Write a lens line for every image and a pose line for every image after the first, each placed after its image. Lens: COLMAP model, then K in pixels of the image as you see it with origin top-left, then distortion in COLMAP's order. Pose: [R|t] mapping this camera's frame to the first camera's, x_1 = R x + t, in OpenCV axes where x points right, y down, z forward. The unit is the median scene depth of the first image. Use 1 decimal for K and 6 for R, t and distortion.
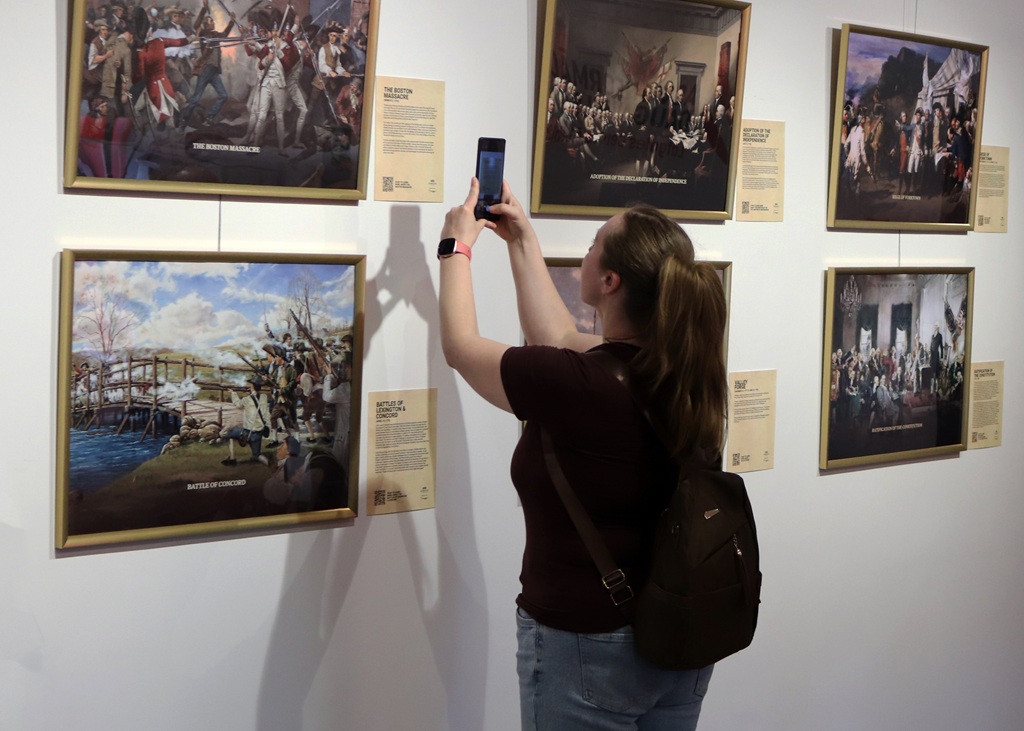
lens RADIAL K [[2136.8, 0, 512.0], [0, 2136.8, 365.5], [0, 0, 1]] dist [-0.106981, 0.200890]
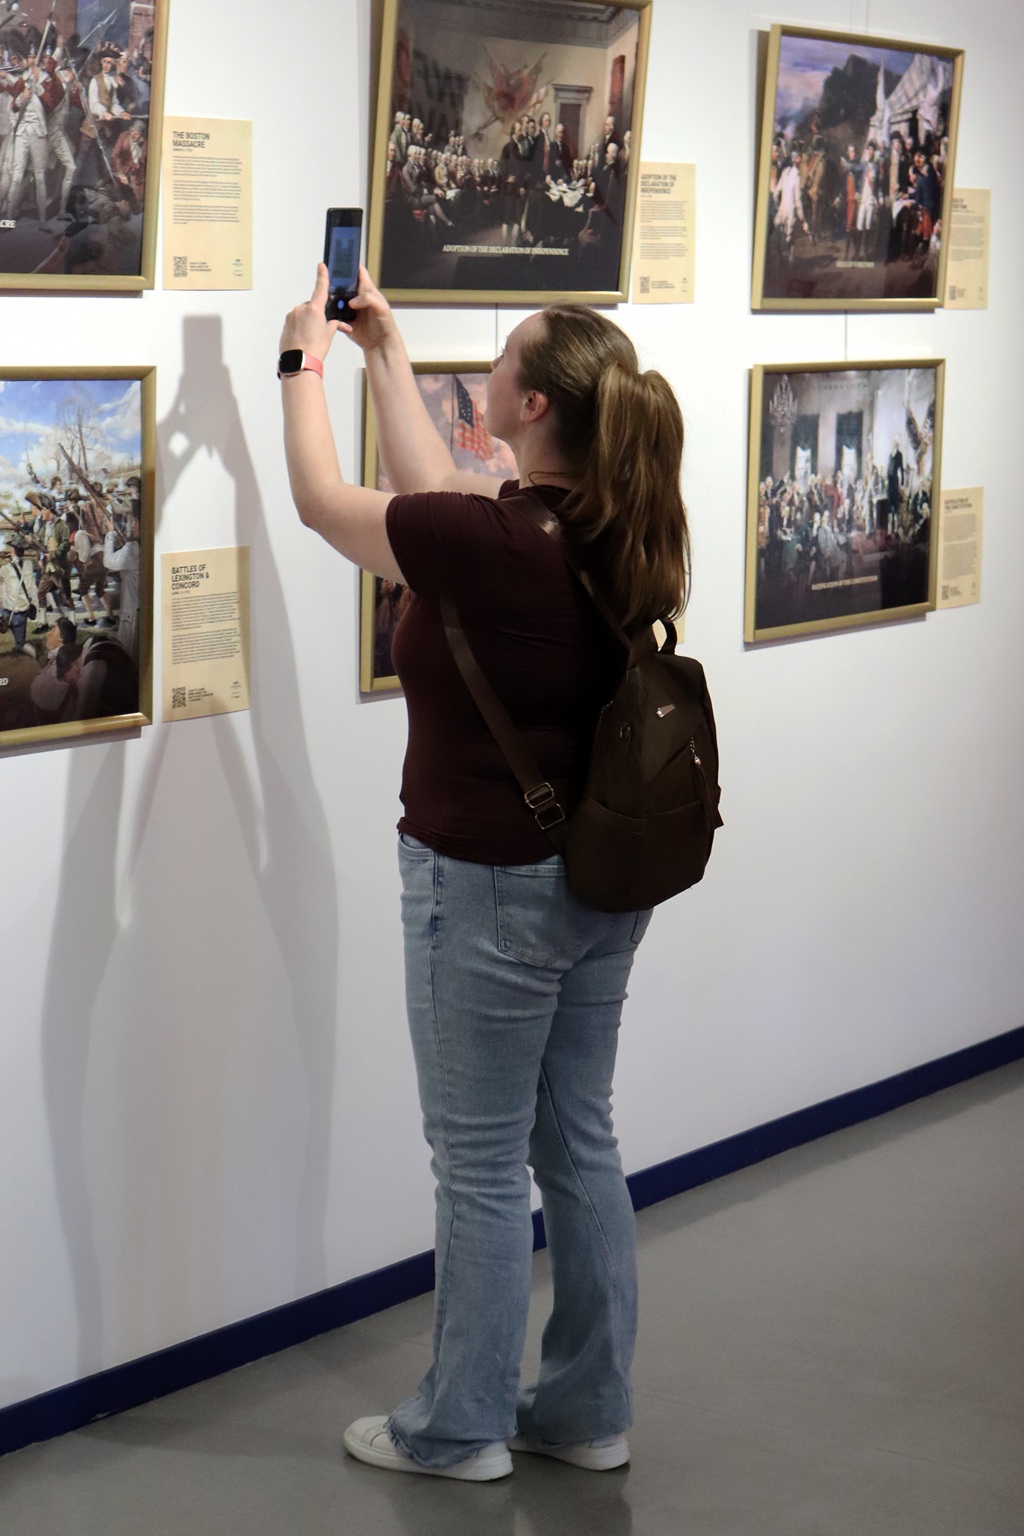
lens RADIAL K [[3197.5, 0, 512.8], [0, 3197.5, 724.5], [0, 0, 1]] dist [-0.024173, 0.166029]
pose [[0.994275, -0.025163, 0.103848, -0.065200], [0.017238, 0.996919, 0.076521, -0.011335], [-0.105454, -0.074293, 0.991645, -0.105952]]
